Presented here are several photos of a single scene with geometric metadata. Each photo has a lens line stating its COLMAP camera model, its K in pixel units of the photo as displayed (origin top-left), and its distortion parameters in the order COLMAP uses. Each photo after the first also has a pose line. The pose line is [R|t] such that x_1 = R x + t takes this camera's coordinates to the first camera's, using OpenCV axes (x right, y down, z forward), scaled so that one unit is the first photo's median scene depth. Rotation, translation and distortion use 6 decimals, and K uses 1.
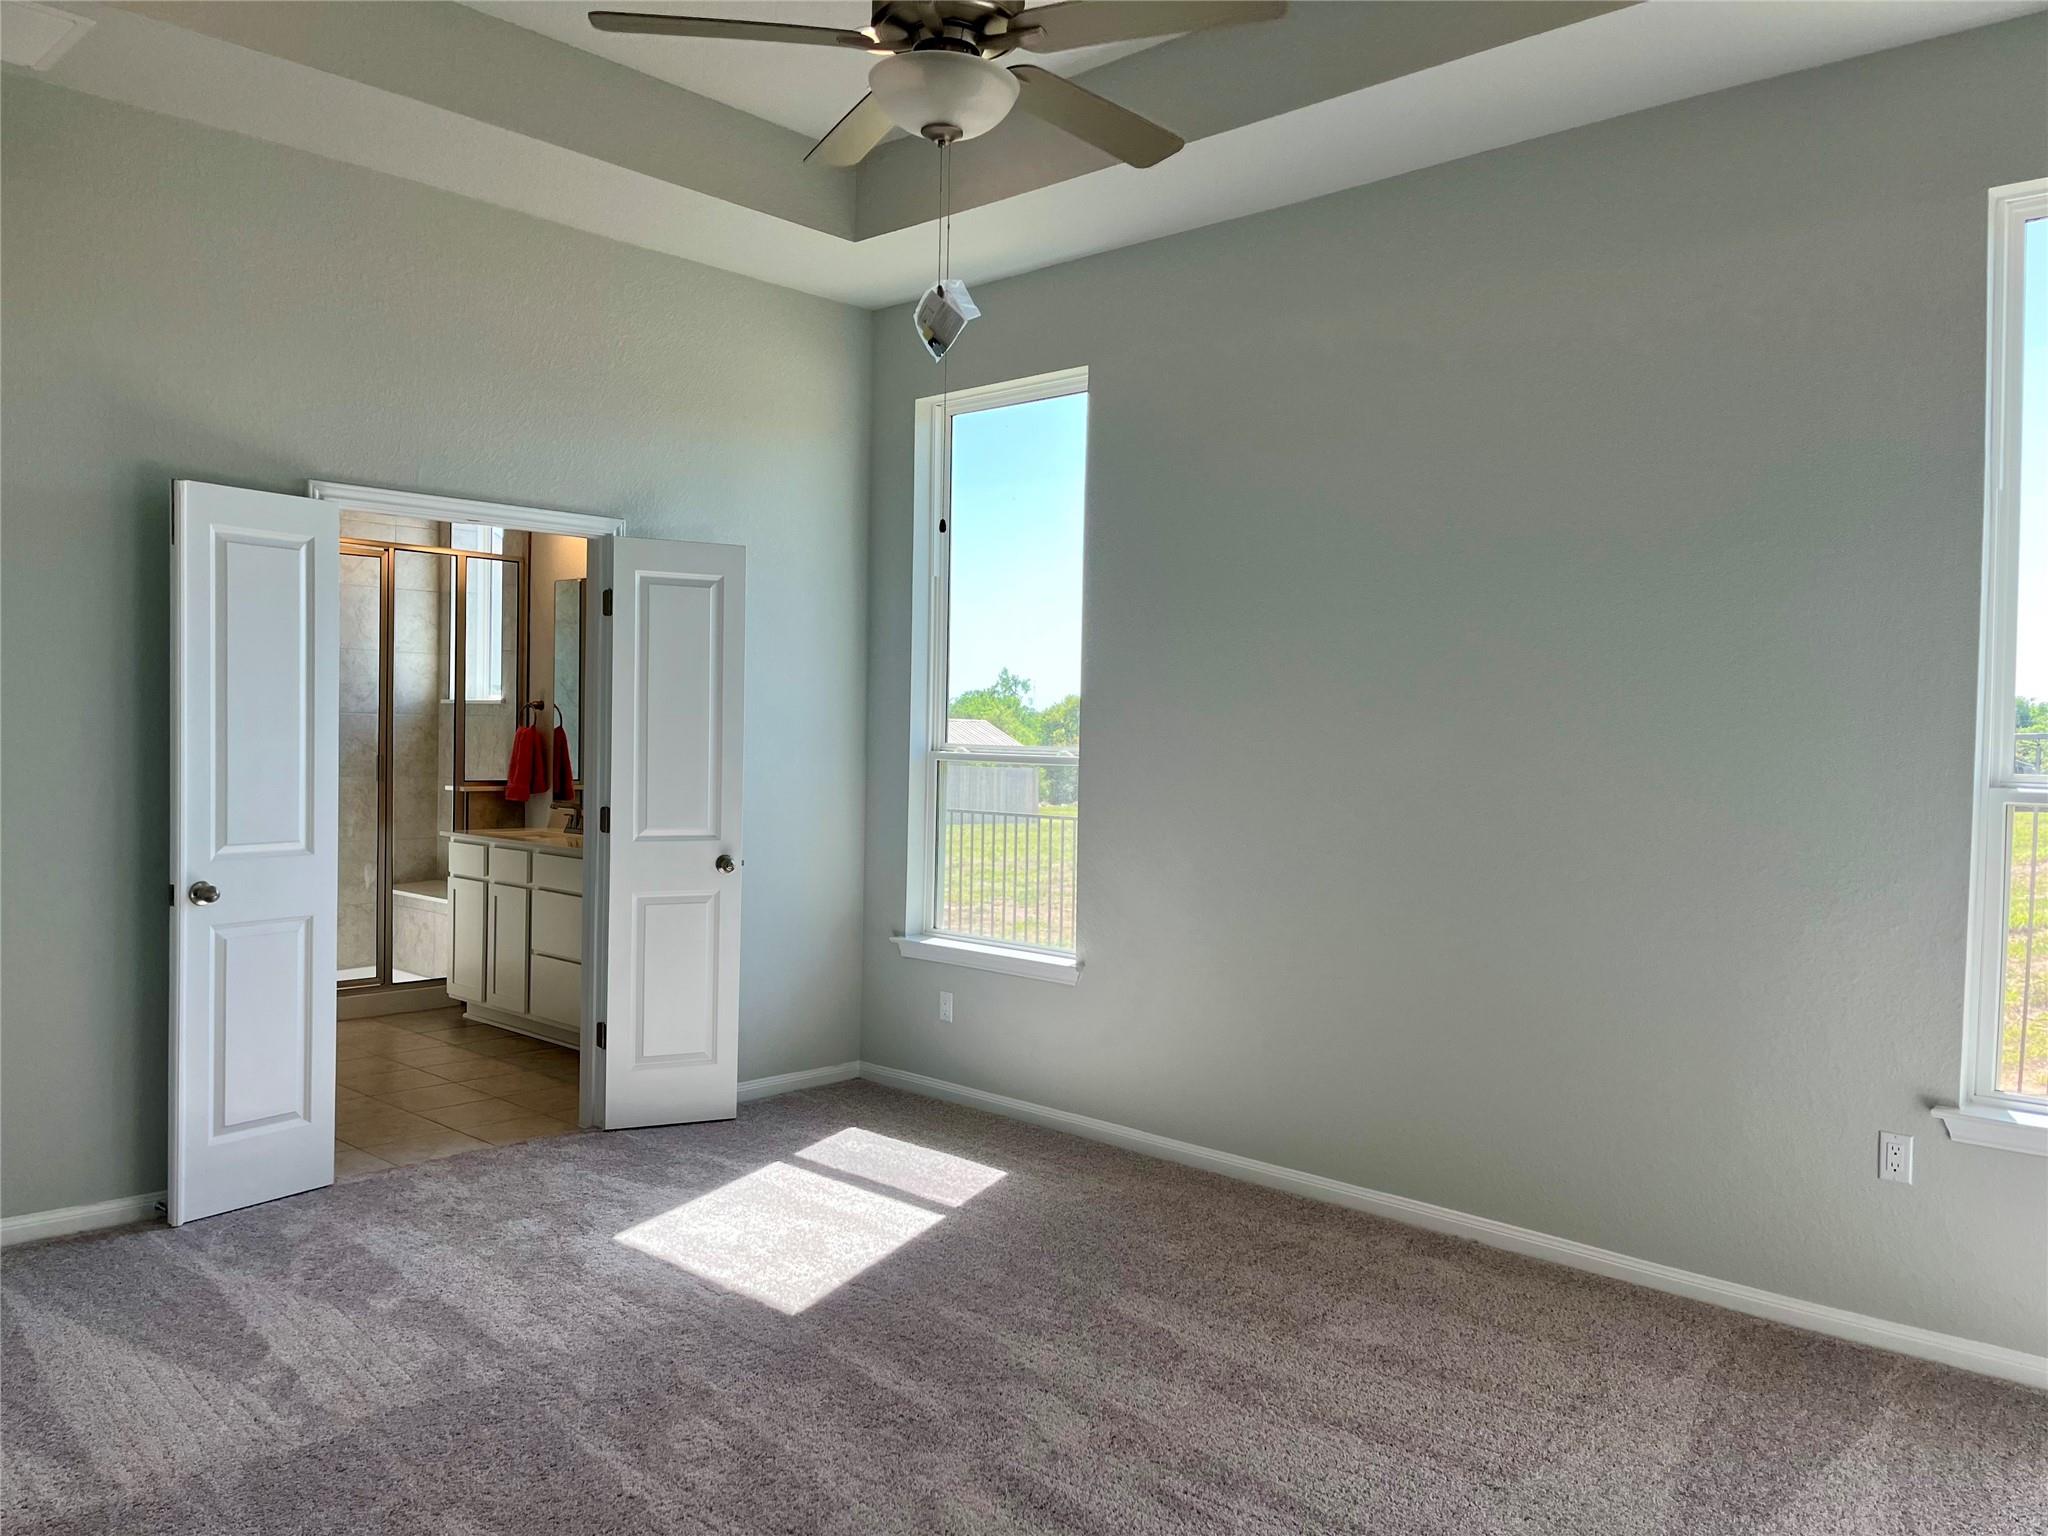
lens RADIAL K [[1548.8, 0, 1024.0], [0, 1548.8, 768.0], [0, 0, 1]] dist [-0.019709, 0.002411]
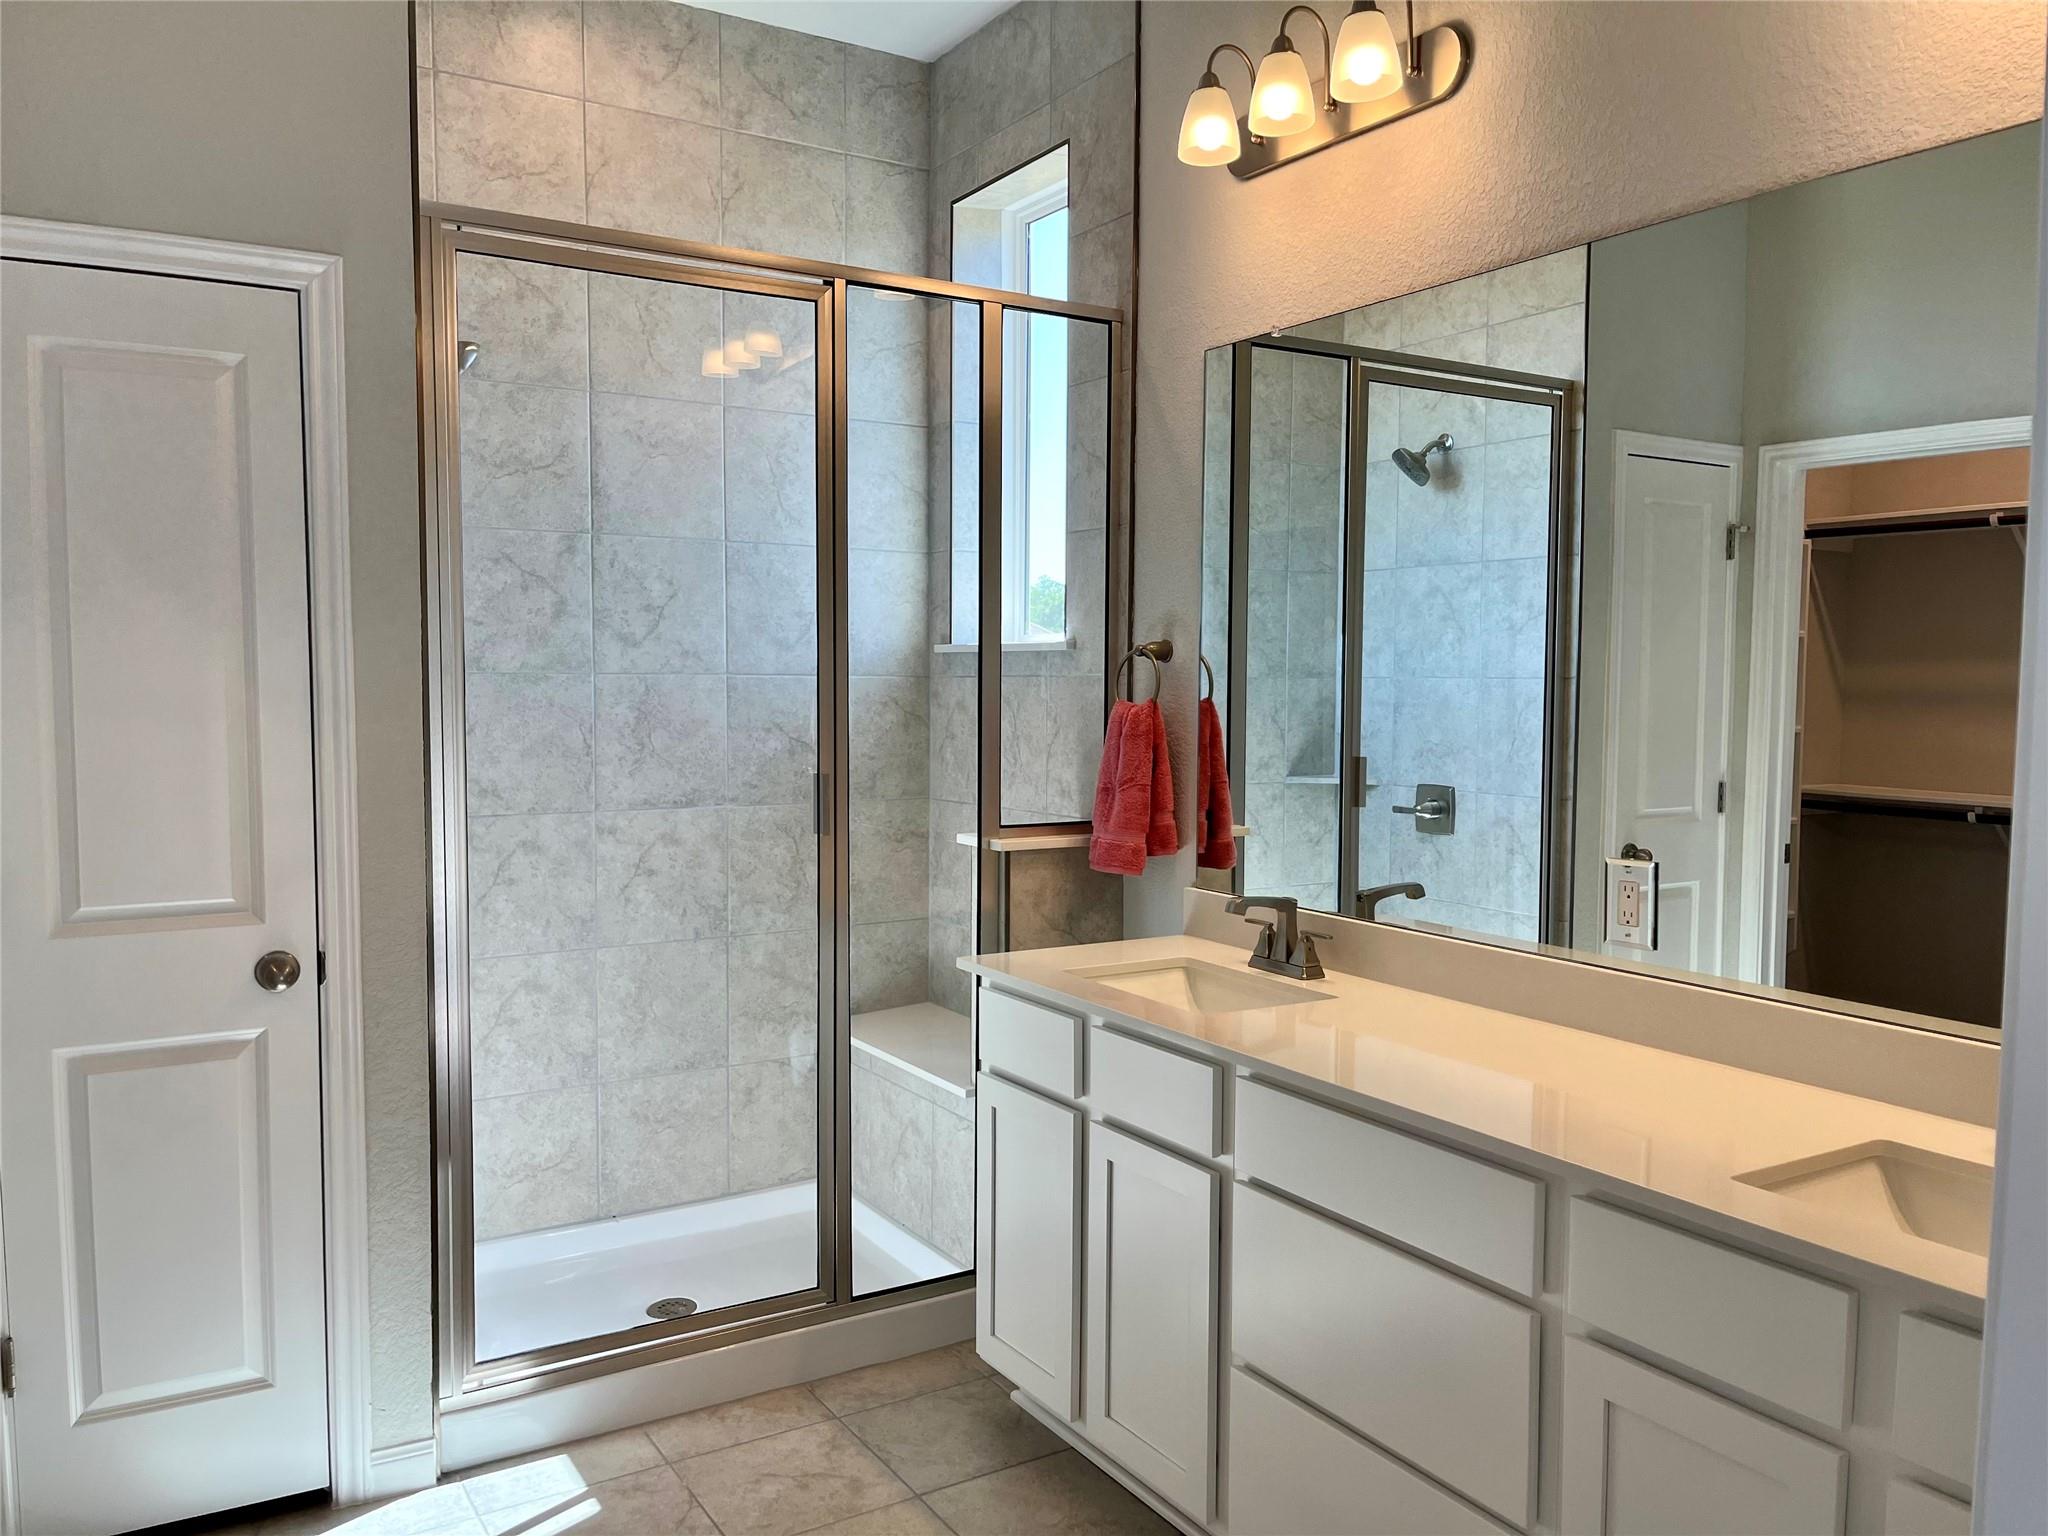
lens RADIAL K [[1548.8, 0, 1024.0], [0, 1548.8, 768.0], [0, 0, 1]] dist [-0.019709, 0.002411]
pose [[0.964080, 0.000393, -0.265612, -0.233198], [0.007973, 0.999505, 0.030419, -0.020921], [0.265493, -0.031444, 0.963600, 0.563869]]
